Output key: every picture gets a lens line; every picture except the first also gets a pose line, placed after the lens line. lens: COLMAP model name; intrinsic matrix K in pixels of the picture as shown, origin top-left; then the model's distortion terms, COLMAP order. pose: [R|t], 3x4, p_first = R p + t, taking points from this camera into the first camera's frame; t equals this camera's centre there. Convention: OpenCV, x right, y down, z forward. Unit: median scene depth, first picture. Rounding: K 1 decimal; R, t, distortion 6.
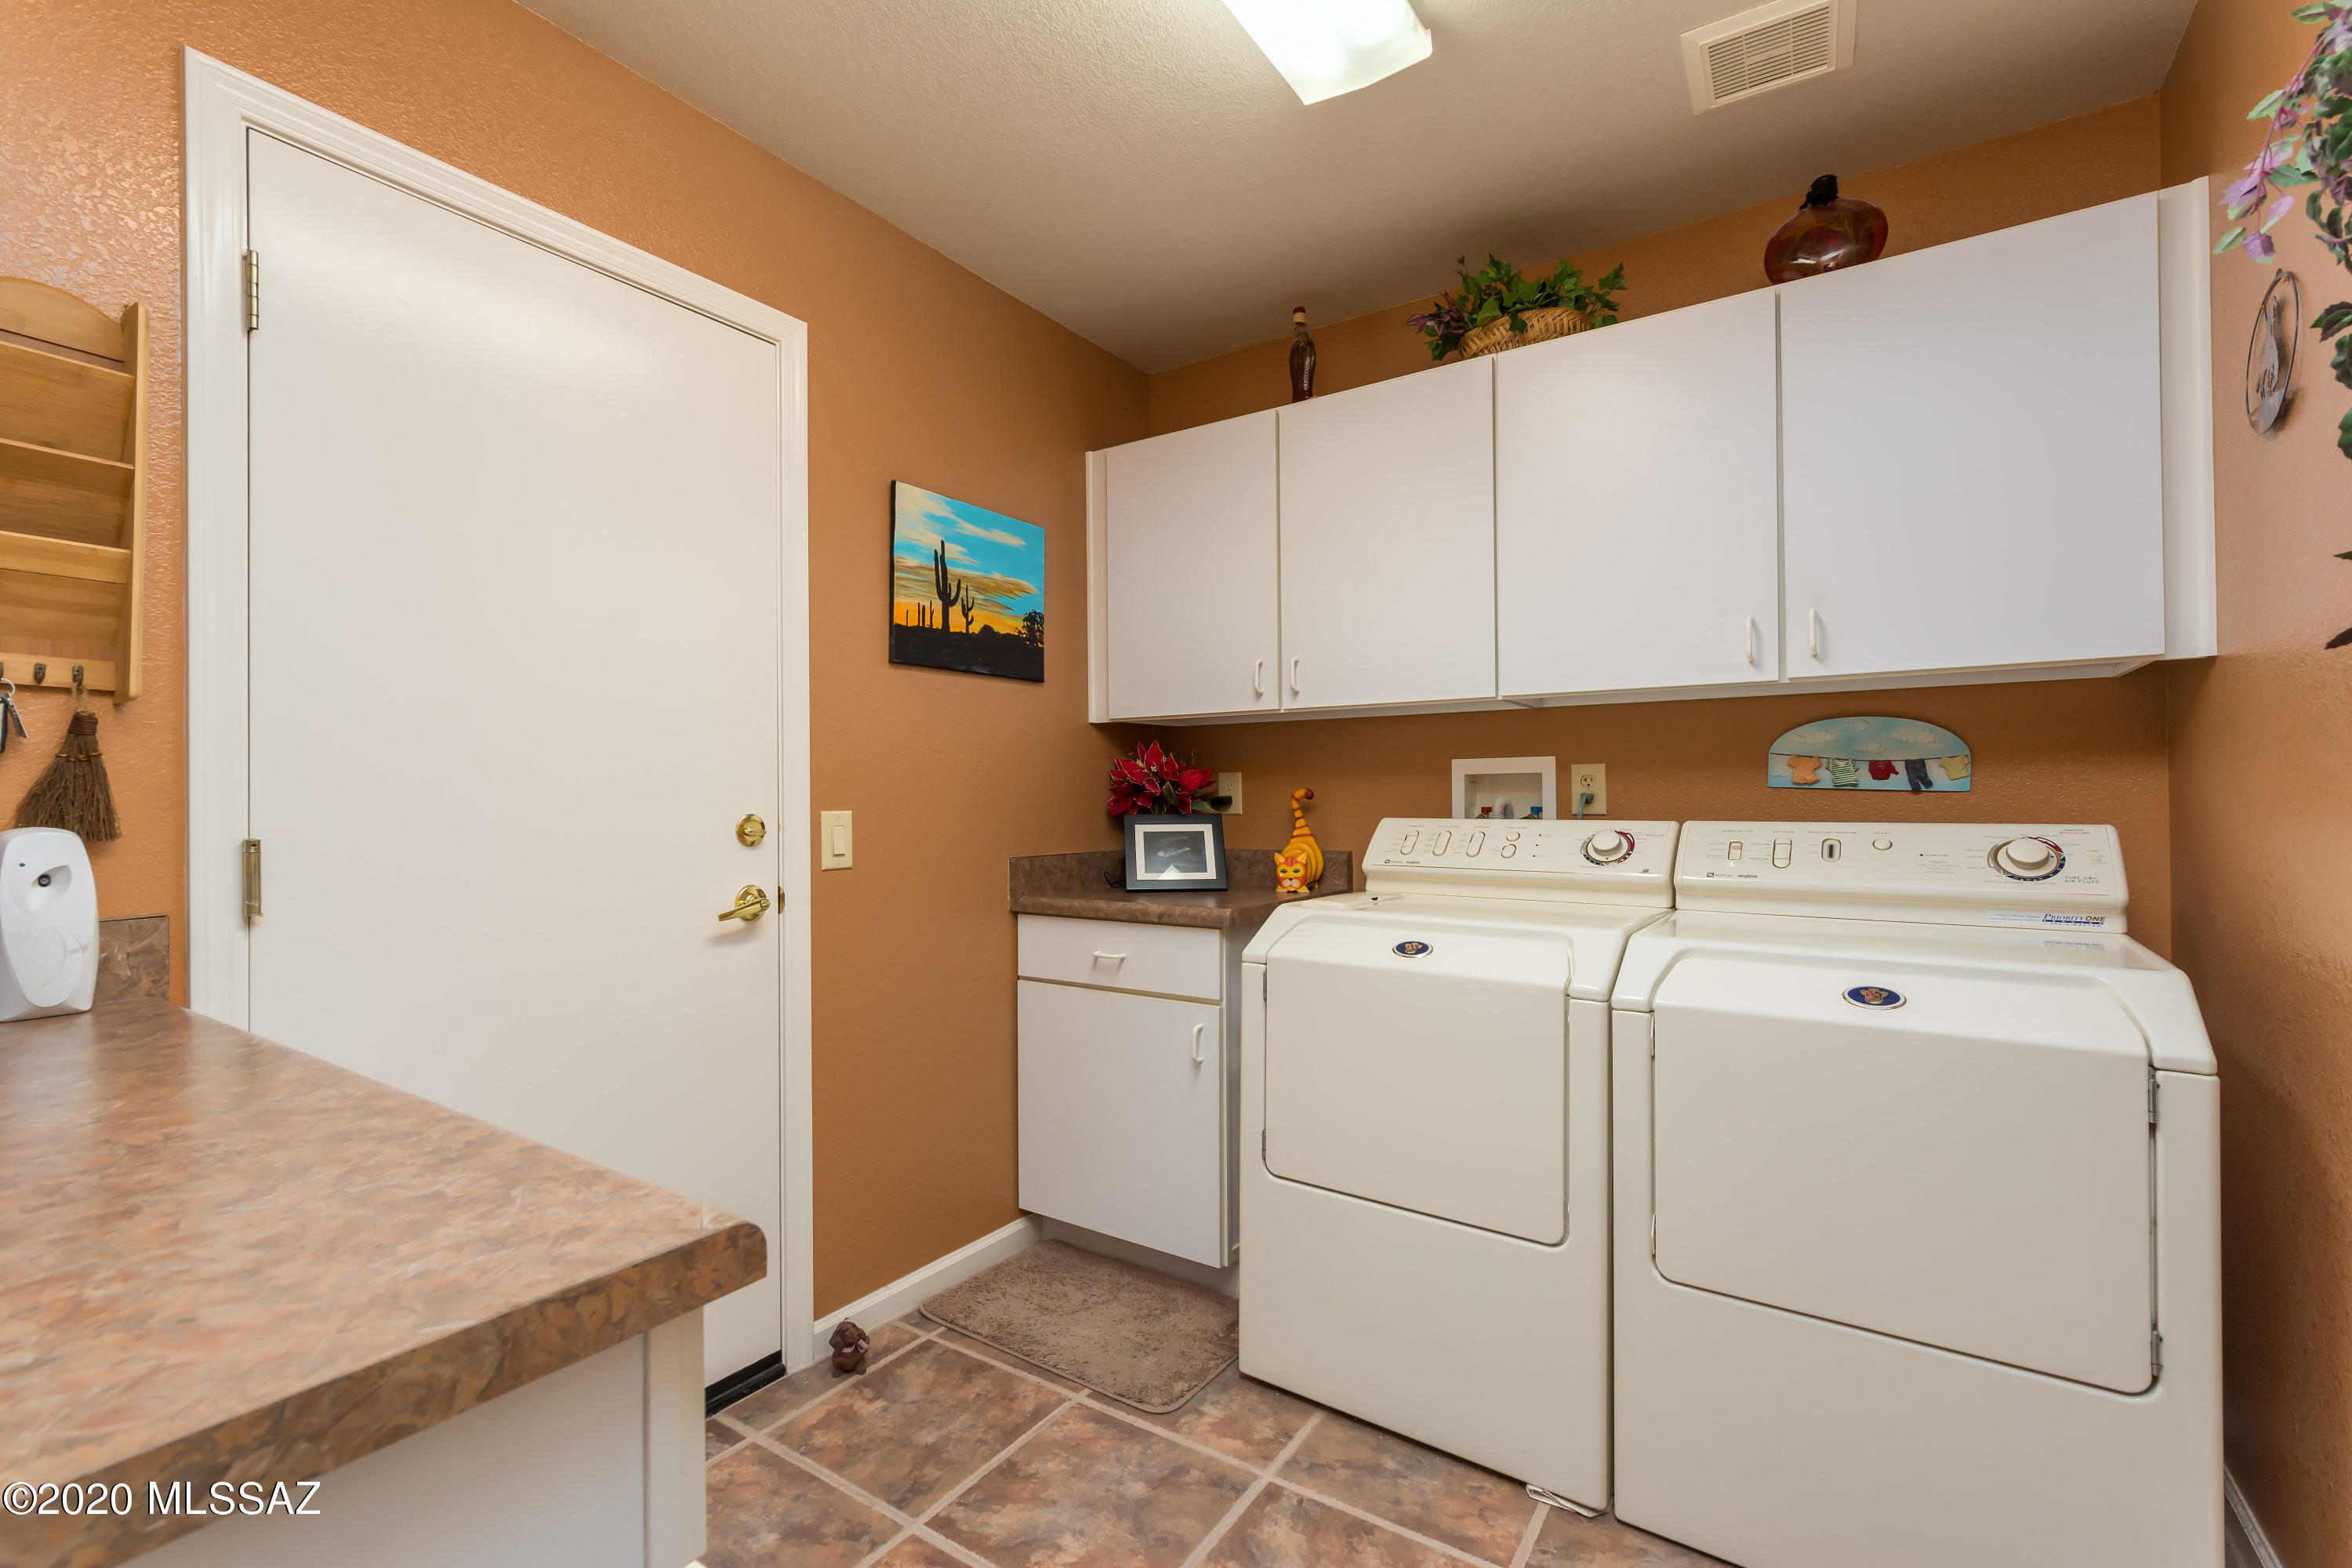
lens RADIAL K [[1019.8, 0, 1174.5], [0, 1019.8, 788.1], [0, 0, 1]] dist [-0.000487, 0.000095]
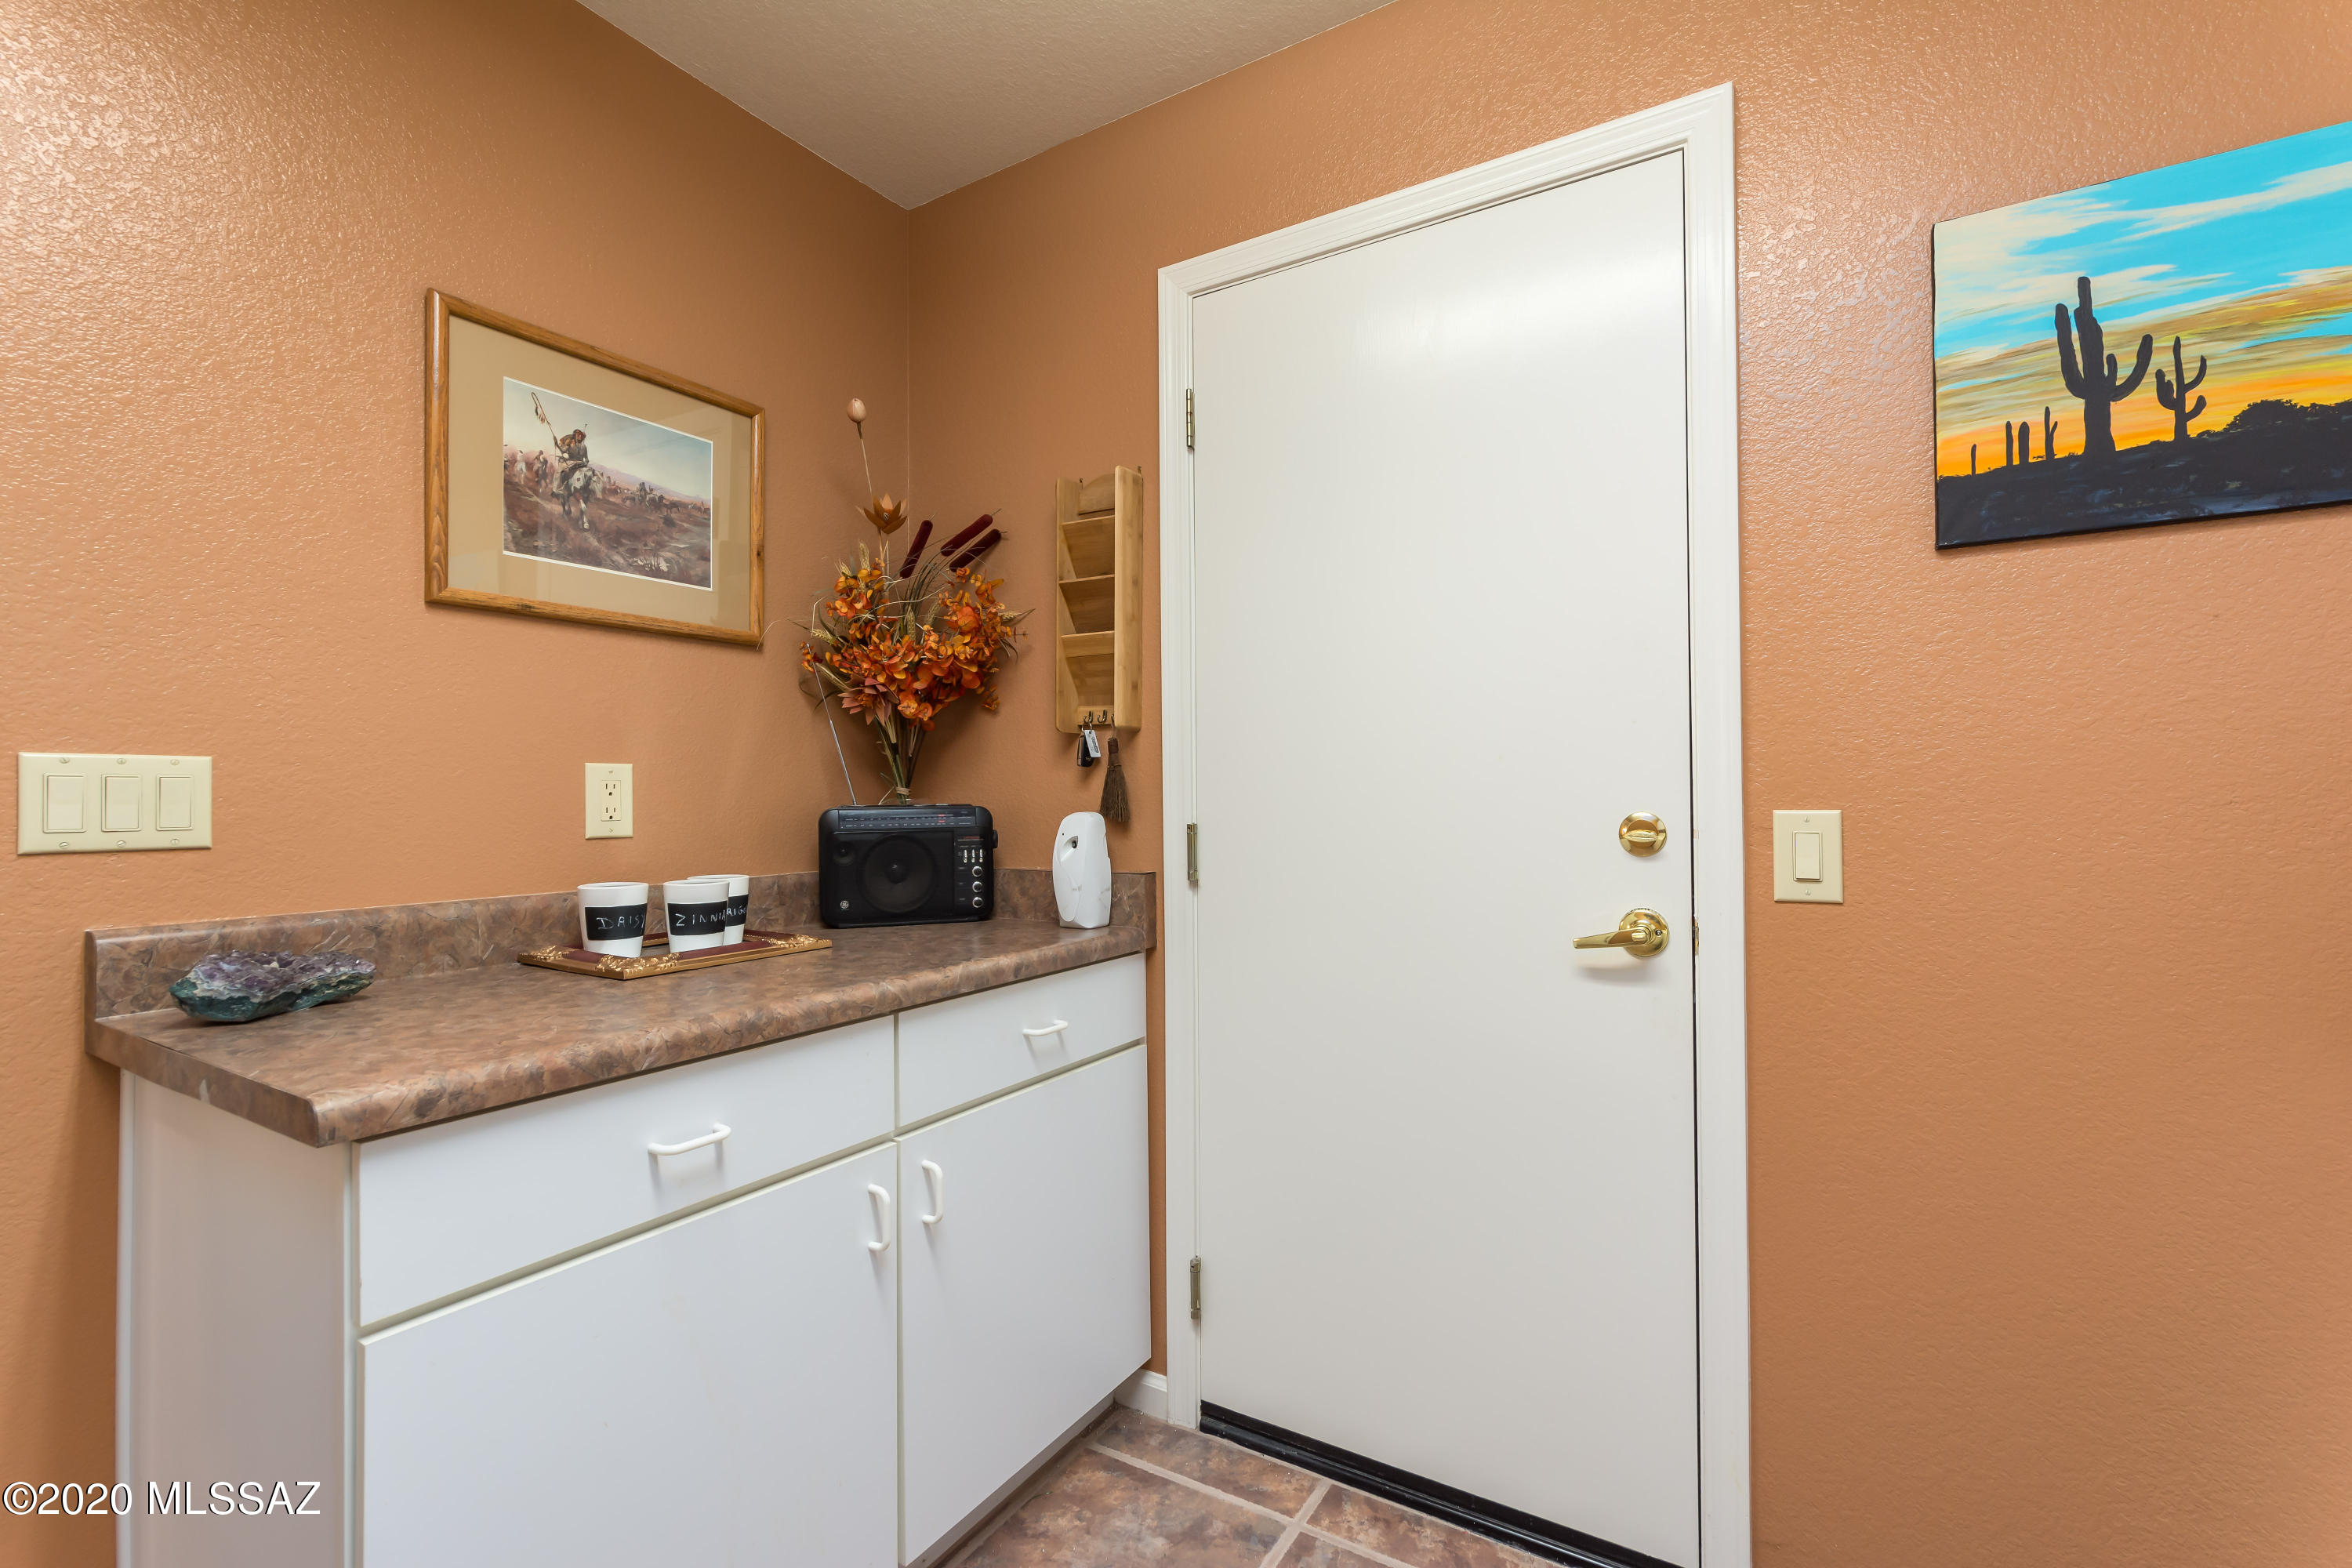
lens RADIAL K [[1019.8, 0, 1174.5], [0, 1019.8, 788.1], [0, 0, 1]] dist [-0.000487, 0.000095]
pose [[0.038116, -0.002921, -0.999269, 0.266142], [0.017292, 0.999848, -0.002263, 0.003118], [0.999124, -0.017193, 0.038161, 0.543990]]
